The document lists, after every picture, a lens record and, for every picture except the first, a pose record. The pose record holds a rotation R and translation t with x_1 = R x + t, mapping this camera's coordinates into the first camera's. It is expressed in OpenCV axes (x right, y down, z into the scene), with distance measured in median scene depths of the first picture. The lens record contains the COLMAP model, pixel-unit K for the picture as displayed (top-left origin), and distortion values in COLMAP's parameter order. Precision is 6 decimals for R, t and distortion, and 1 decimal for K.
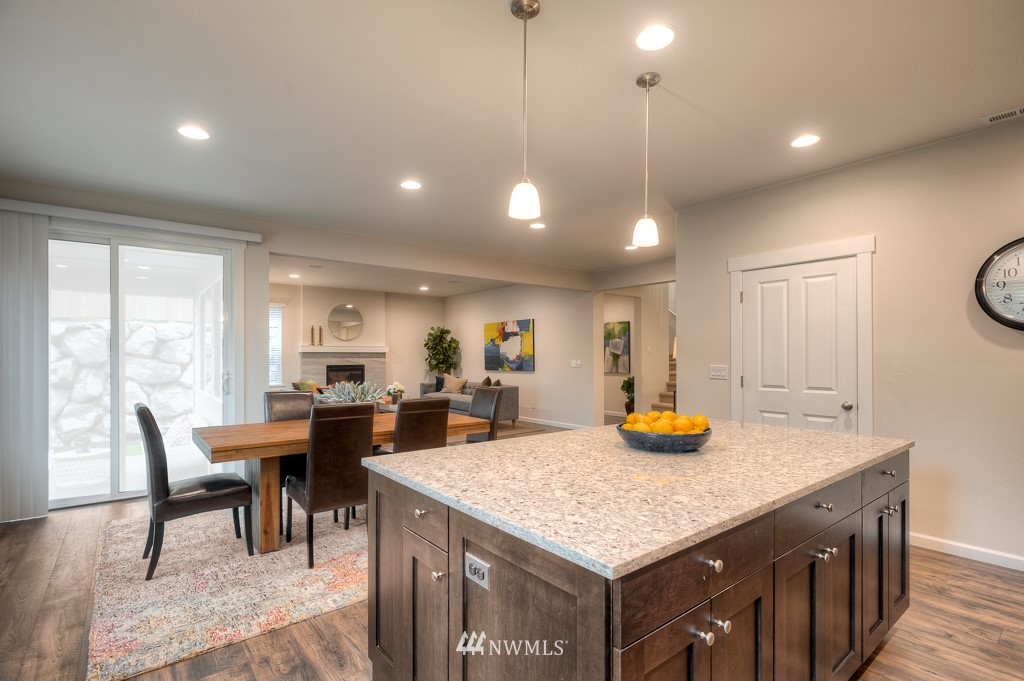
lens RADIAL K [[490.7, 0, 516.1], [0, 490.7, 349.2], [0, 0, 1]] dist [-0.004479, 0.002822]
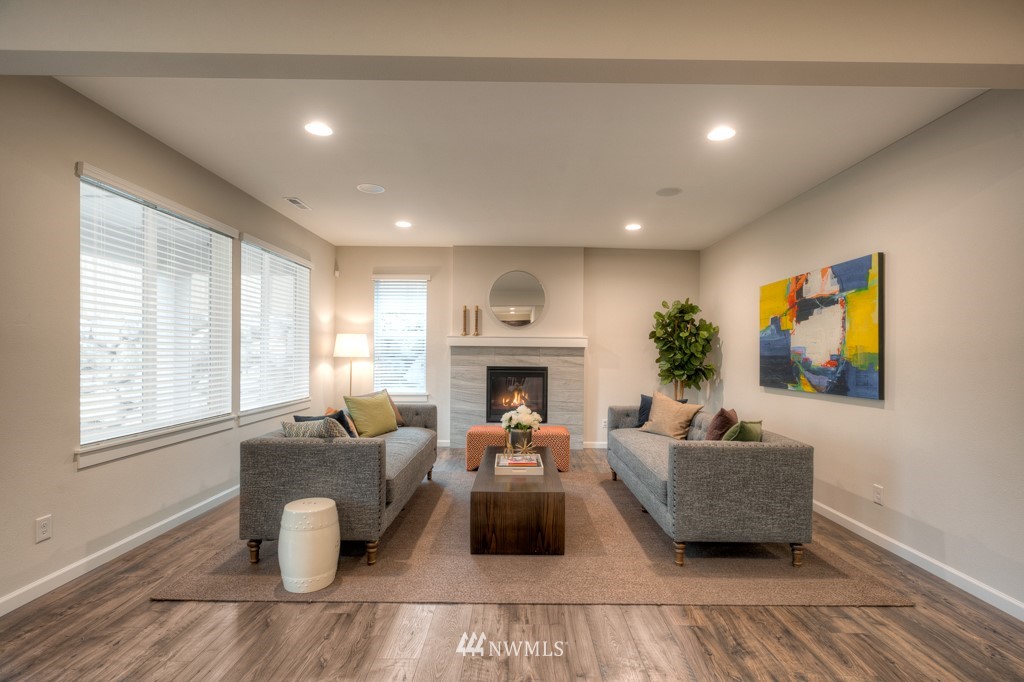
lens RADIAL K [[490.7, 0, 512.3], [0, 490.7, 348.3], [0, 0, 1]] dist [-0.004479, 0.002822]
pose [[0.782064, 0.004848, -0.623179, 0.044103], [-0.003834, 0.999988, 0.002969, 0.006834], [0.623186, 0.000067, 0.782073, 0.516987]]
